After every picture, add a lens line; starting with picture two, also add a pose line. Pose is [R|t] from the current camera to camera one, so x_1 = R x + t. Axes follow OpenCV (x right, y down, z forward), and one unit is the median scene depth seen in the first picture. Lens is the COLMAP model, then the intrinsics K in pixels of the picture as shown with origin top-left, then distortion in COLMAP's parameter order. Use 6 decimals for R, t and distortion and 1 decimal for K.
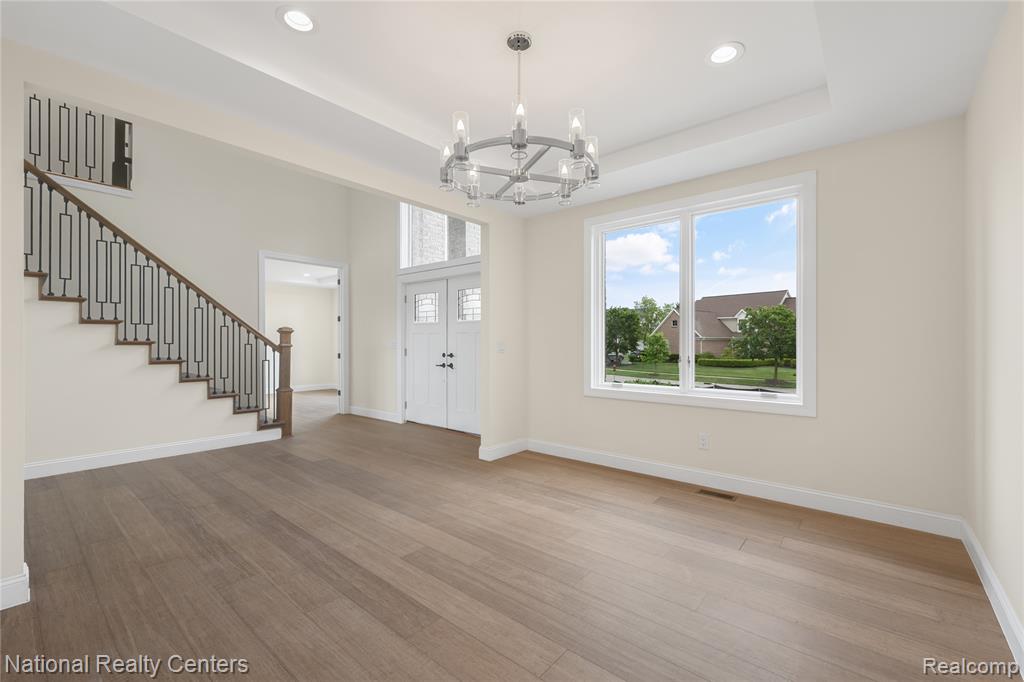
lens RADIAL K [[418.7, 0, 512.4], [0, 418.7, 341.1], [0, 0, 1]] dist [0.001717, -0.001094]
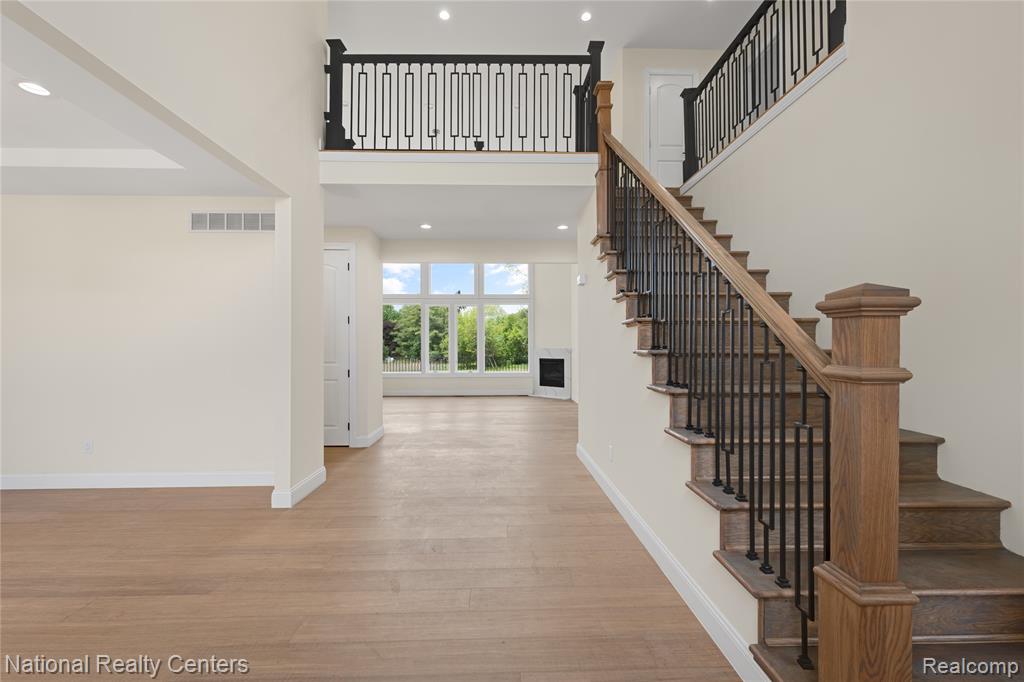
lens RADIAL K [[426.7, 0, 511.4], [0, 426.7, 342.6], [0, 0, 1]] dist [0.003374, 0.000192]
pose [[-0.747036, -0.000147, -0.664784, -0.517078], [0.008399, 0.999918, -0.009659, -0.007085], [0.664731, -0.012799, -0.746973, 2.037556]]
